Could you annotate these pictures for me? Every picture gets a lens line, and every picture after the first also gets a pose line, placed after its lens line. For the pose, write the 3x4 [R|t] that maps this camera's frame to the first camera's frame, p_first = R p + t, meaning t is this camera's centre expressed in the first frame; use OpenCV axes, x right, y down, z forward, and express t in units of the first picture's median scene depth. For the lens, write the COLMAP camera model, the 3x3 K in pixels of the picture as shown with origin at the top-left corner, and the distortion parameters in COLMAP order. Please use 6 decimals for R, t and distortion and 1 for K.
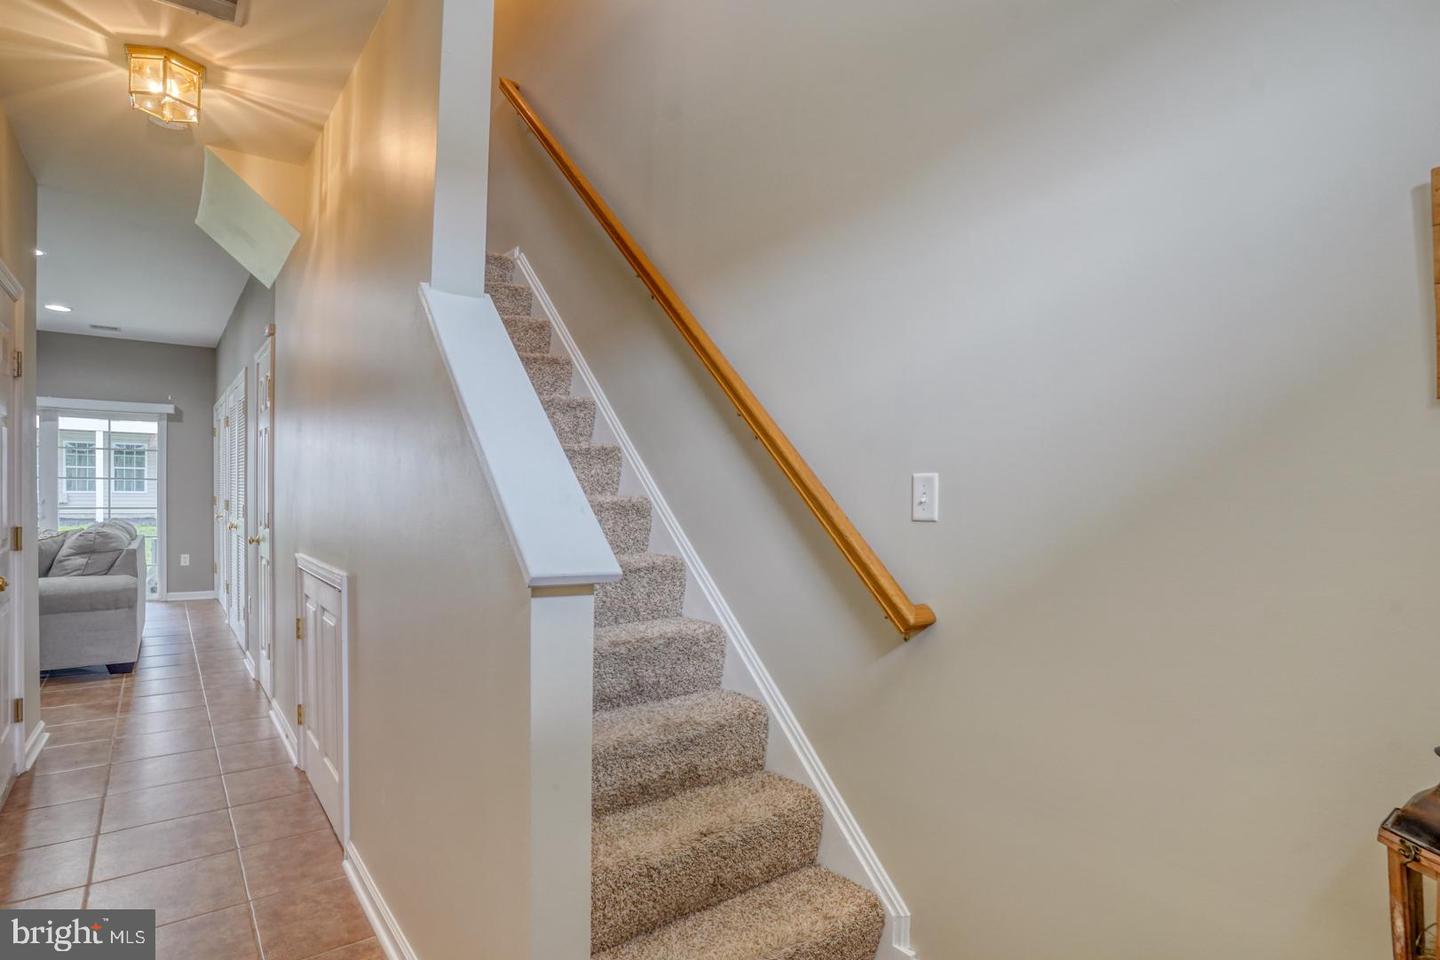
lens RADIAL K [[745.0, 0, 701.7], [0, 745.0, 486.5], [0, 0, 1]] dist [-0.077649, 0.035898]
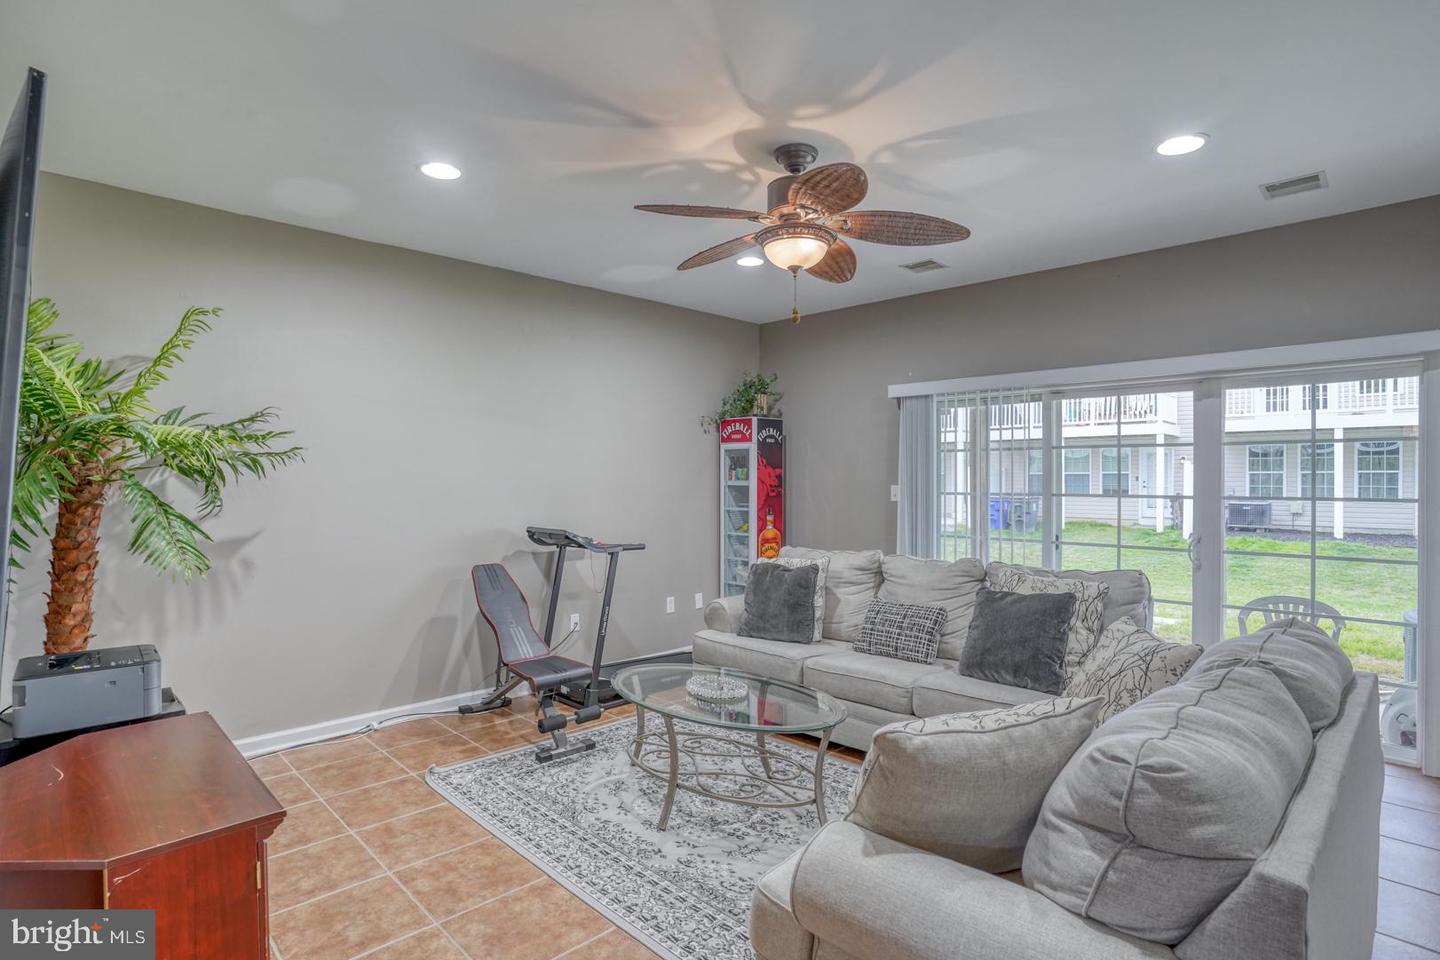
lens RADIAL K [[745.0, 0, 701.7], [0, 745.0, 486.5], [0, 0, 1]] dist [-0.077649, 0.035898]
pose [[0.136602, 0.005541, -0.990611, -0.286771], [-0.010294, 0.999938, 0.004174, -0.014305], [0.990573, 0.009627, 0.136650, 0.377123]]
